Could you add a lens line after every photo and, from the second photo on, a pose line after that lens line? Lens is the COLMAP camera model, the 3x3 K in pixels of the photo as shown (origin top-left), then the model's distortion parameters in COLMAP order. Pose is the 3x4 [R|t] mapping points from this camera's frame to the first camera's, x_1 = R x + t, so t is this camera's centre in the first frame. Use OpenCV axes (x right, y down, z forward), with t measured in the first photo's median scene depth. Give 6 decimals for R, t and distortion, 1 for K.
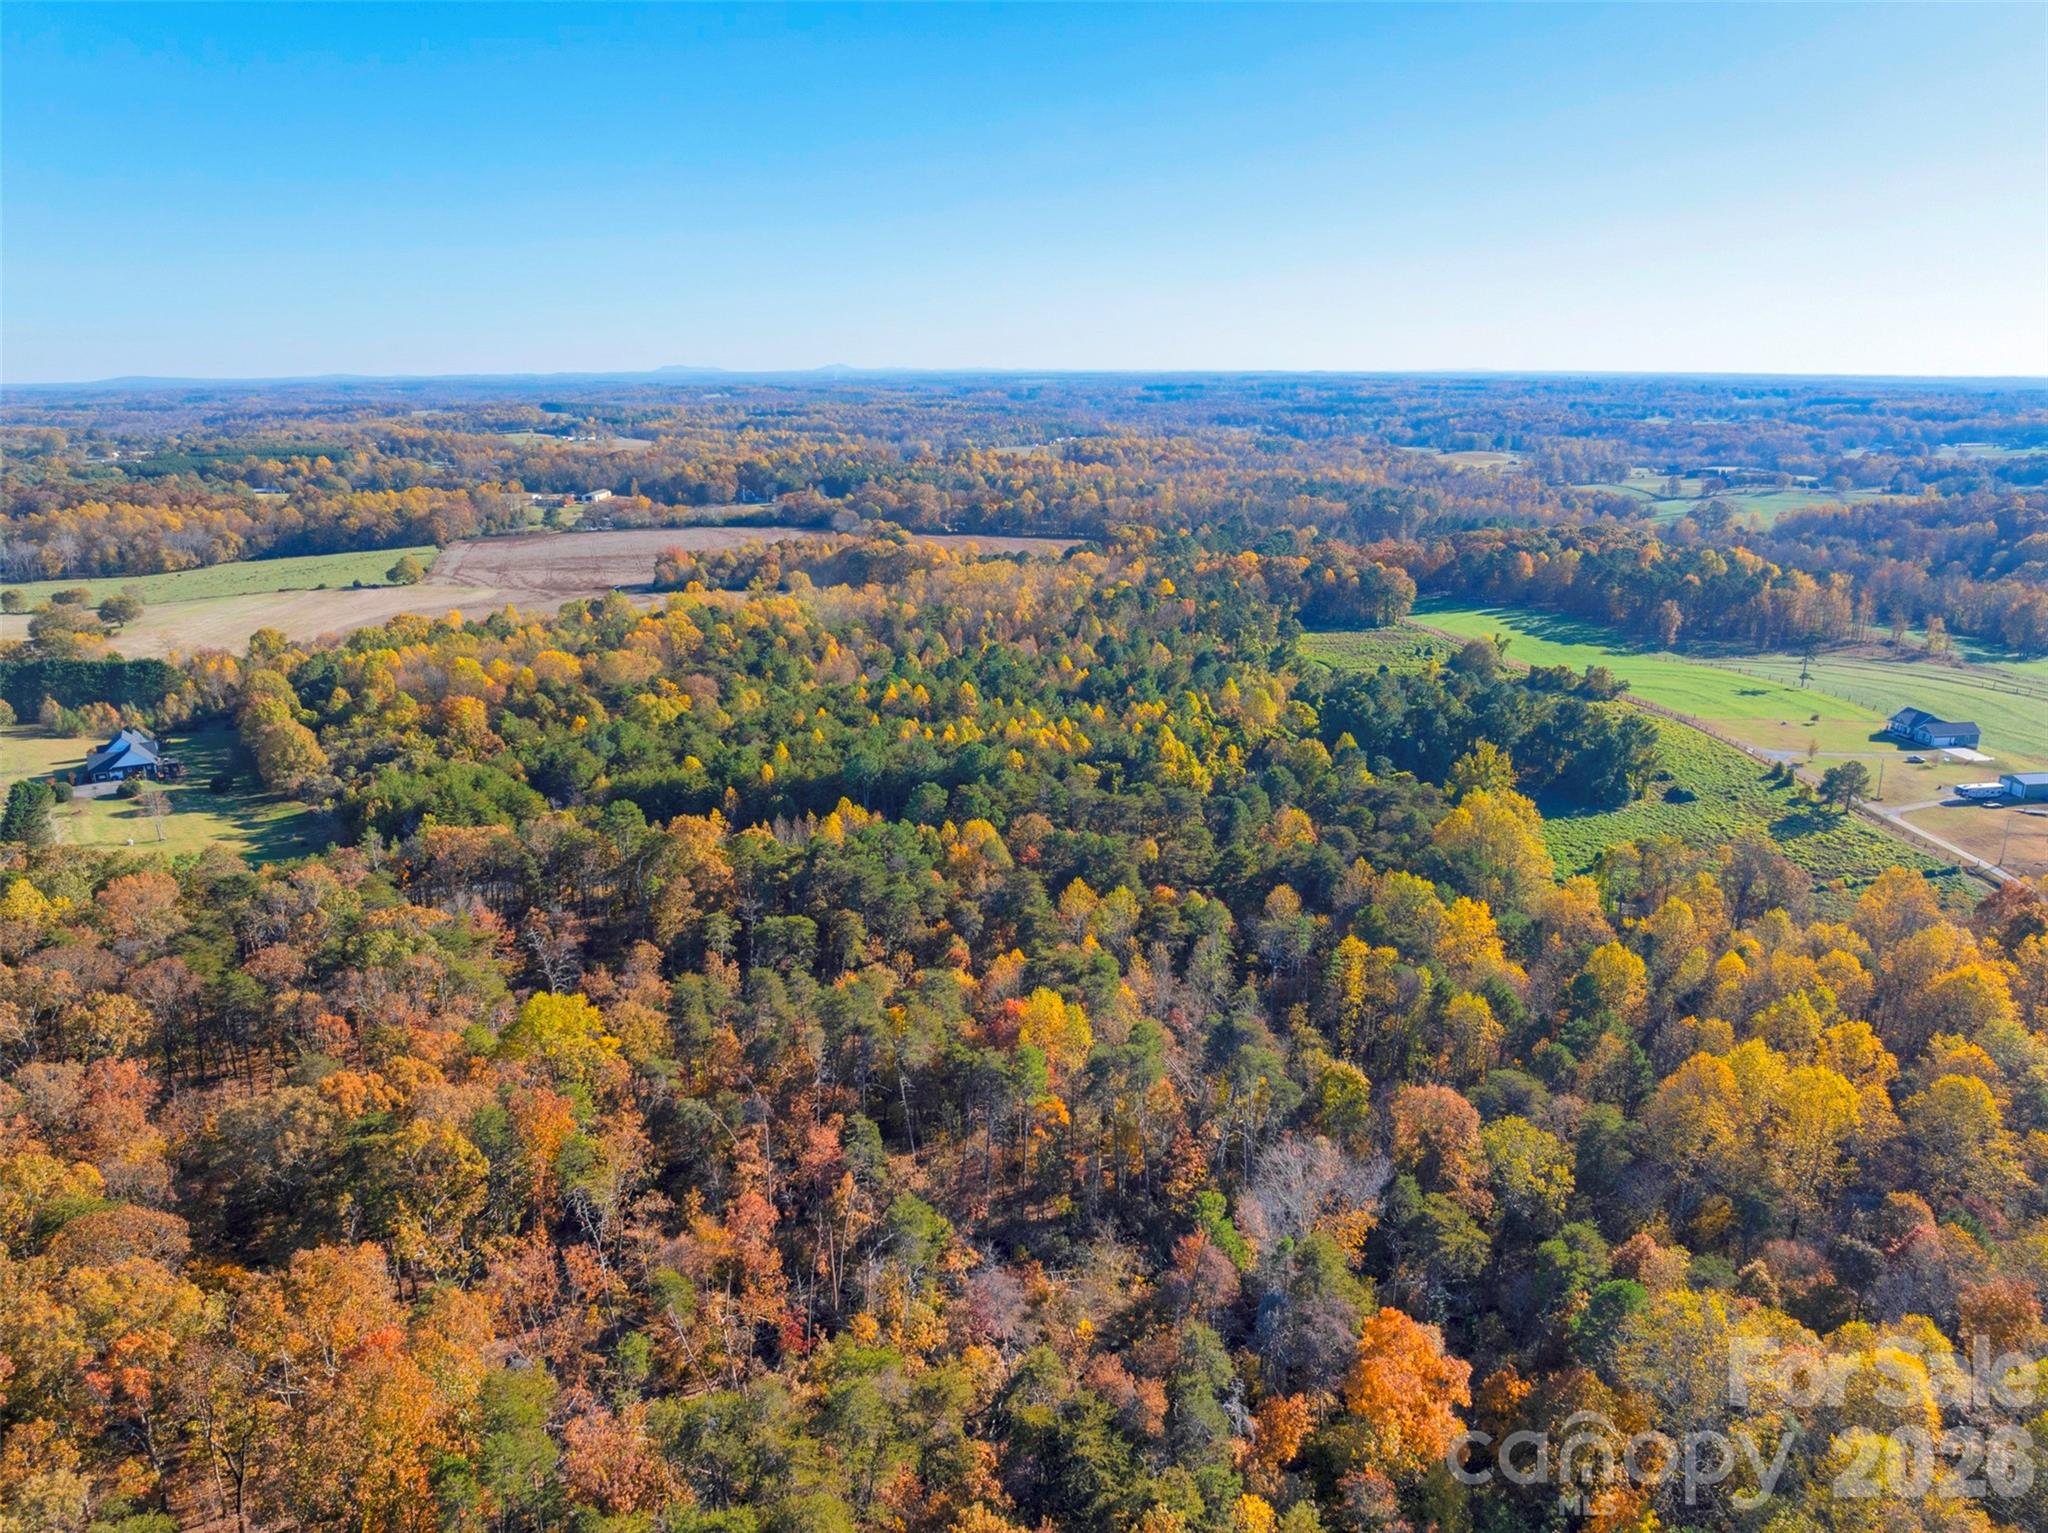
lens RADIAL K [[1495.2, 0, 1029.2], [0, 1495.2, 757.5], [0, 0, 1]] dist [-0.036871, -0.000041]
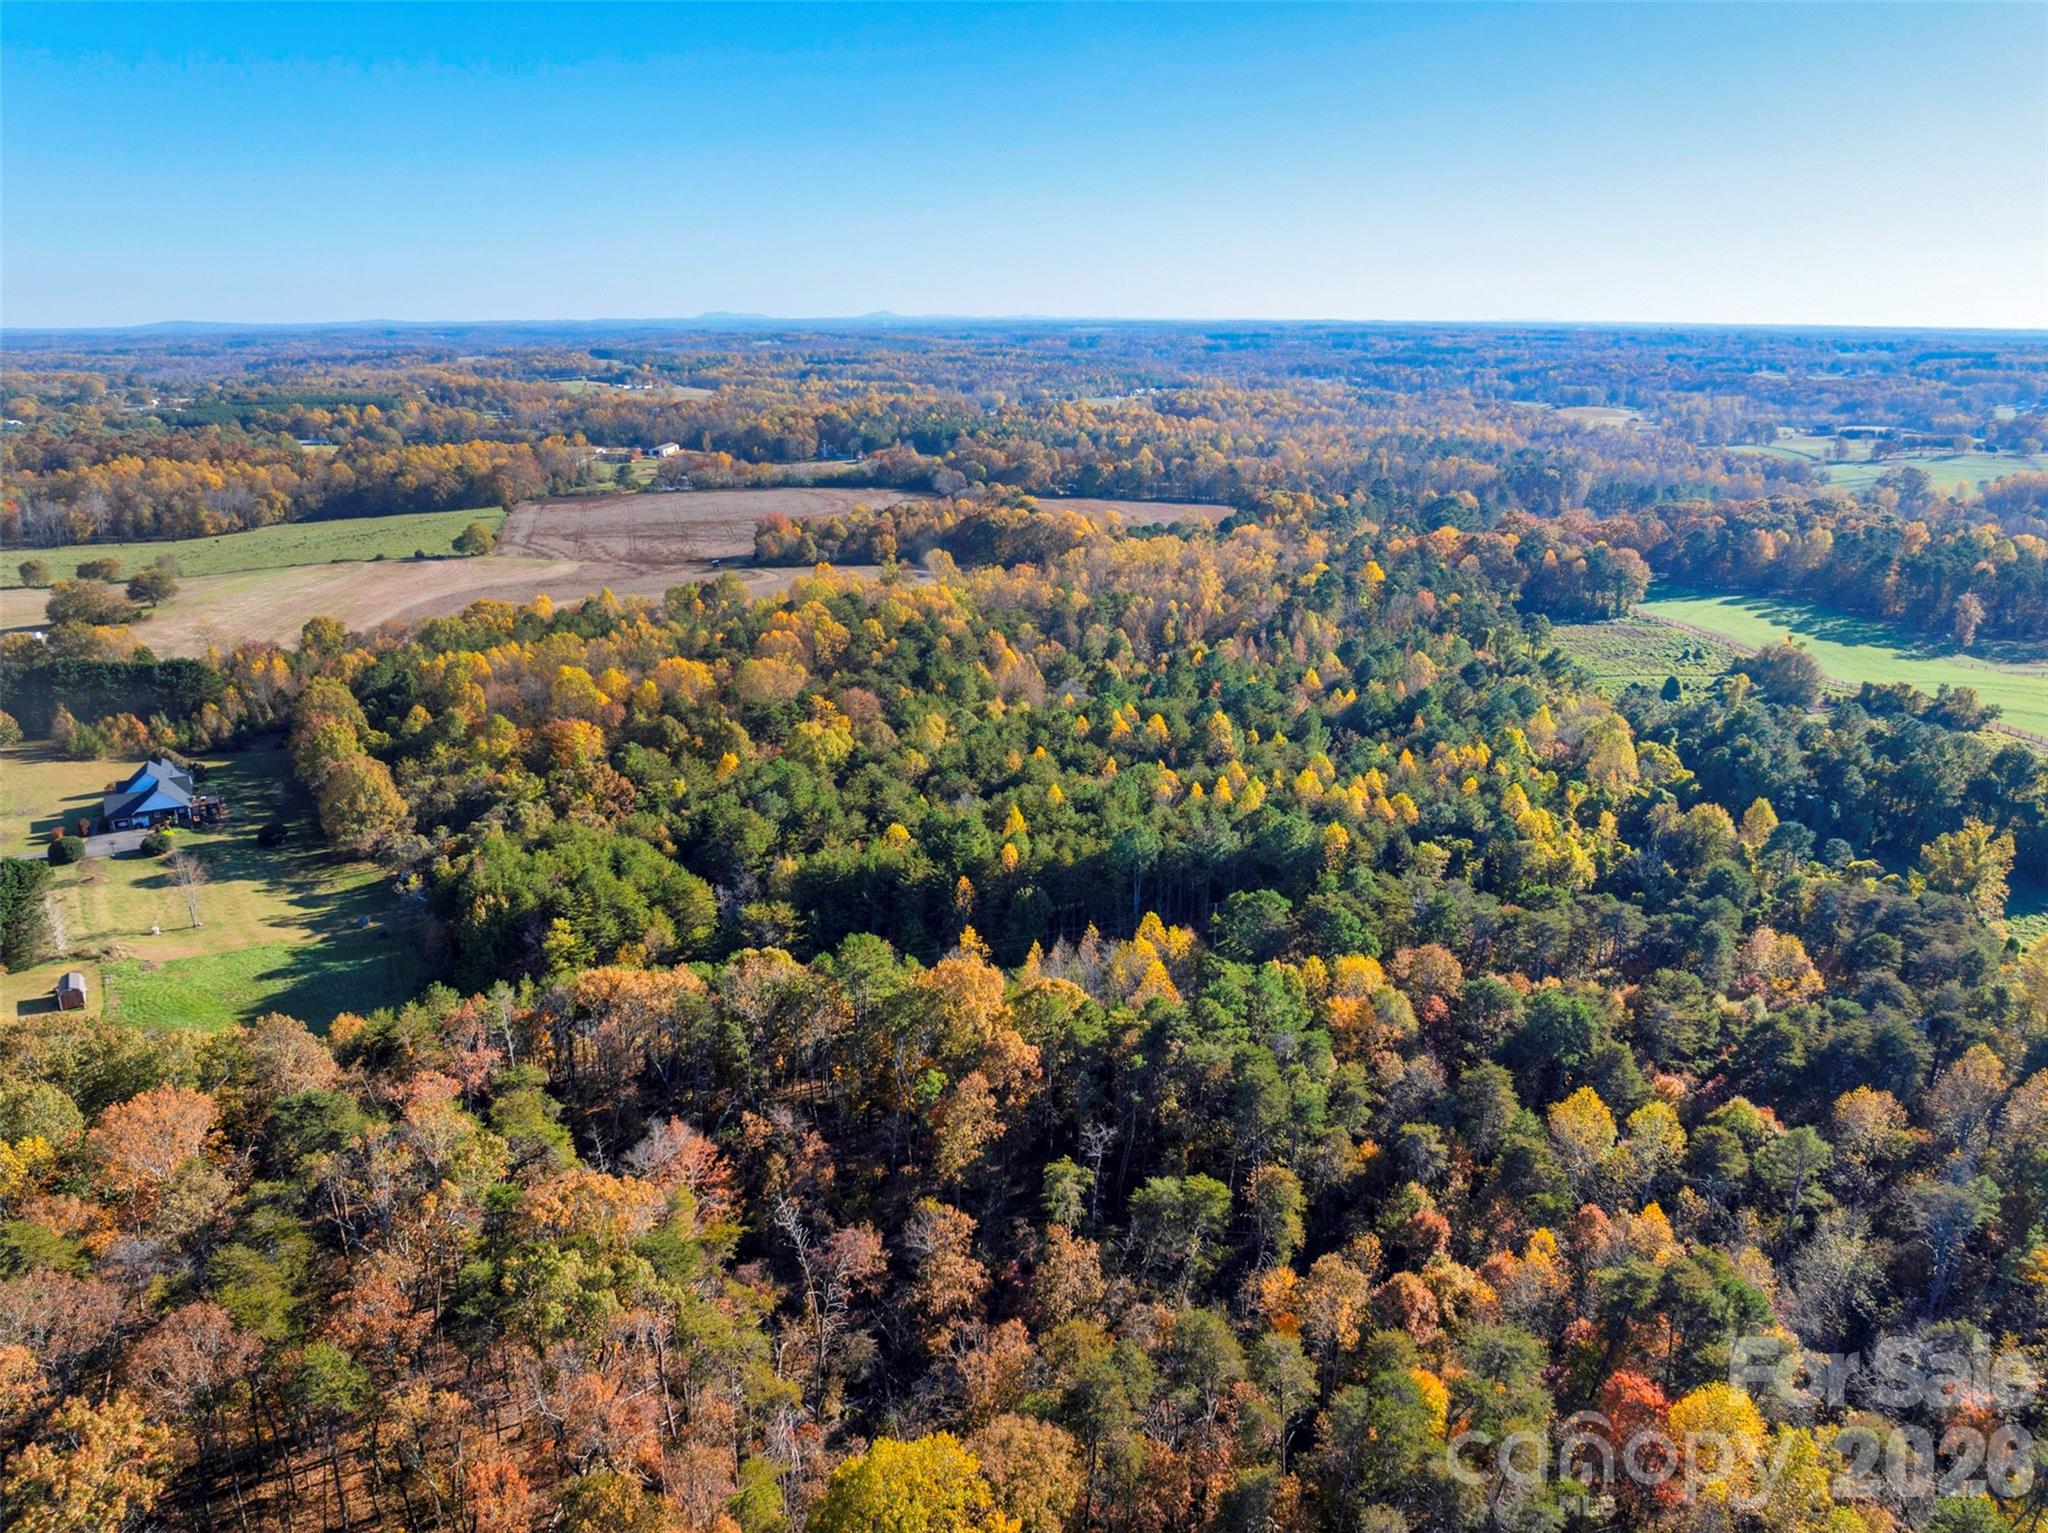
lens RADIAL K [[1495.2, 0, 1017.3], [0, 1495.2, 767.3], [0, 0, 1]] dist [-0.036871, -0.000041]
pose [[0.999470, 0.012578, -0.030018, -0.078091], [-0.011414, 0.999188, 0.038633, -0.031890], [0.030479, -0.038270, 0.998802, 0.139102]]
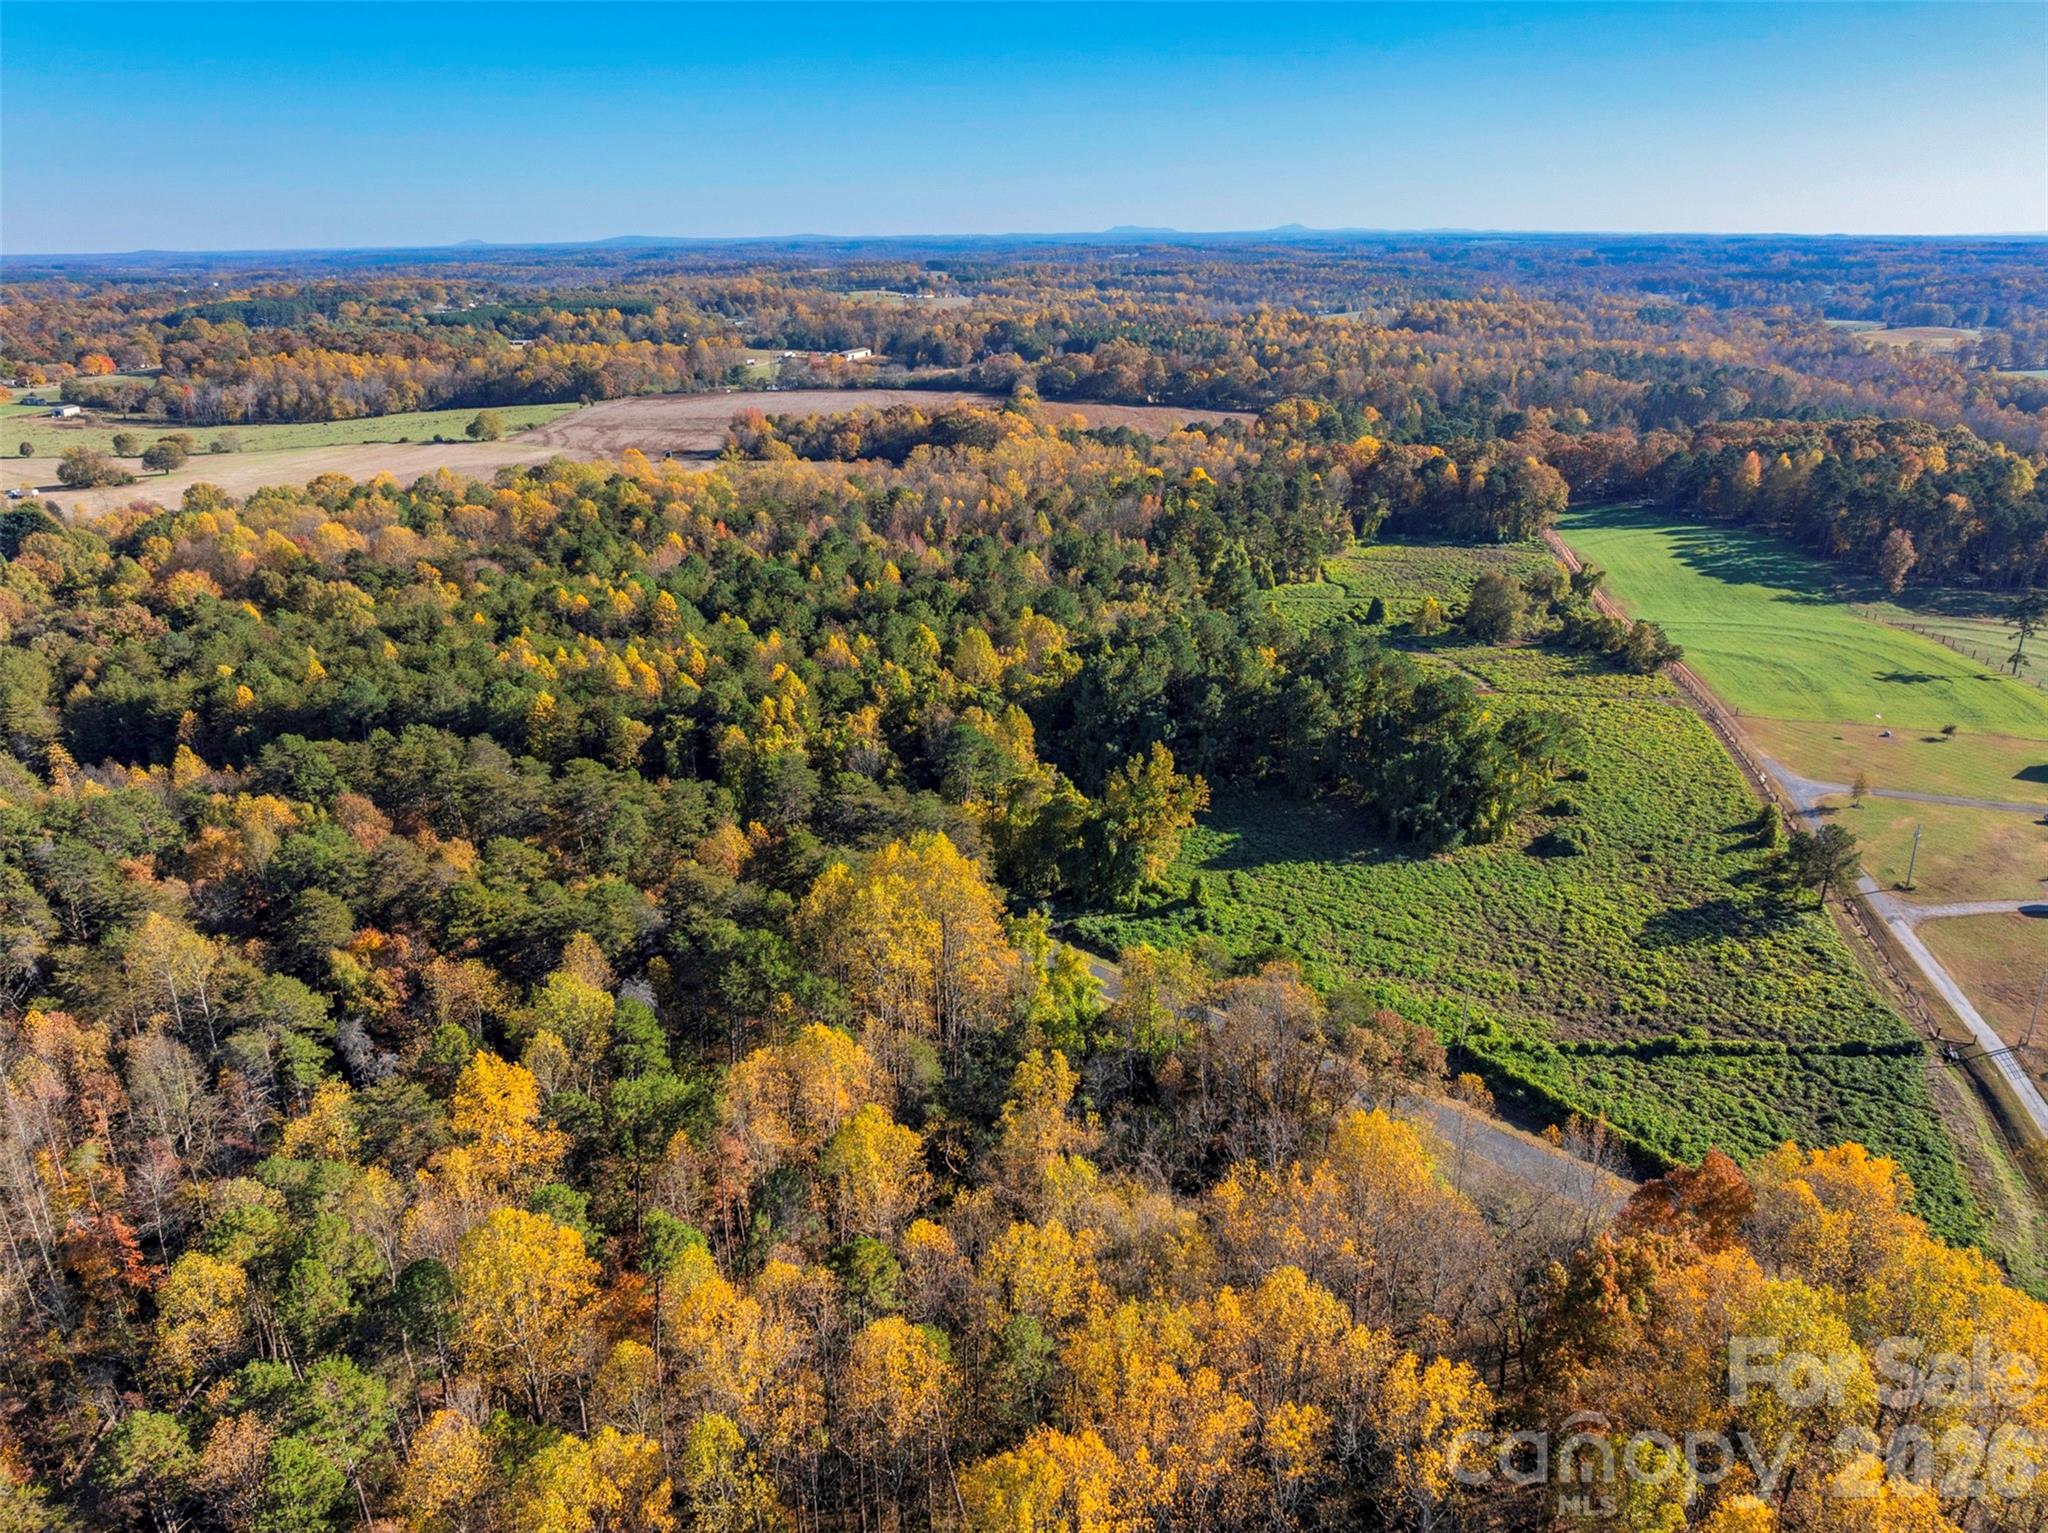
lens RADIAL K [[1495.2, 0, 1028.4], [0, 1495.2, 770.7], [0, 0, 1]] dist [-0.036871, -0.000041]
pose [[0.952563, 0.099412, -0.287647, 0.237253], [-0.072266, 0.991998, 0.103525, -0.033009], [0.295637, -0.077827, 0.952125, 0.190657]]
